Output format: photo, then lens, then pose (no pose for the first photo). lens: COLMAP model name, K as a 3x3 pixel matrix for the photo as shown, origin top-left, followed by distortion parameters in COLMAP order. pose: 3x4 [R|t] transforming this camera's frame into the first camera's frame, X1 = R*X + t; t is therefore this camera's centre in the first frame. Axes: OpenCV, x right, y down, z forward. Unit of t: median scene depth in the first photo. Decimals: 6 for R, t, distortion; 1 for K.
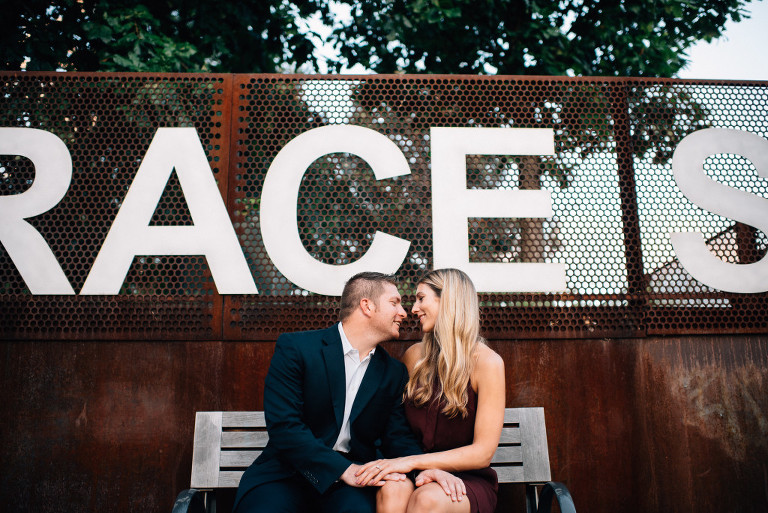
lens RADIAL K [[792.2, 0, 379.1], [0, 792.2, 237.4], [0, 0, 1]] dist [-0.099805, 0.111584]
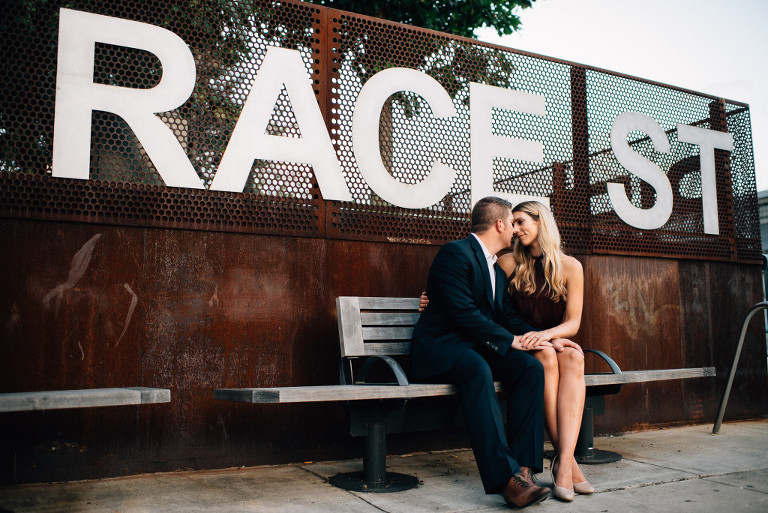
lens RADIAL K [[792.2, 0, 379.1], [0, 792.2, 237.4], [0, 0, 1]] dist [-0.099805, 0.111584]
pose [[0.889984, 0.063151, 0.451598, -0.672096], [-0.122370, 0.987112, 0.103124, -0.005016], [-0.439266, -0.147041, 0.886242, -0.105840]]
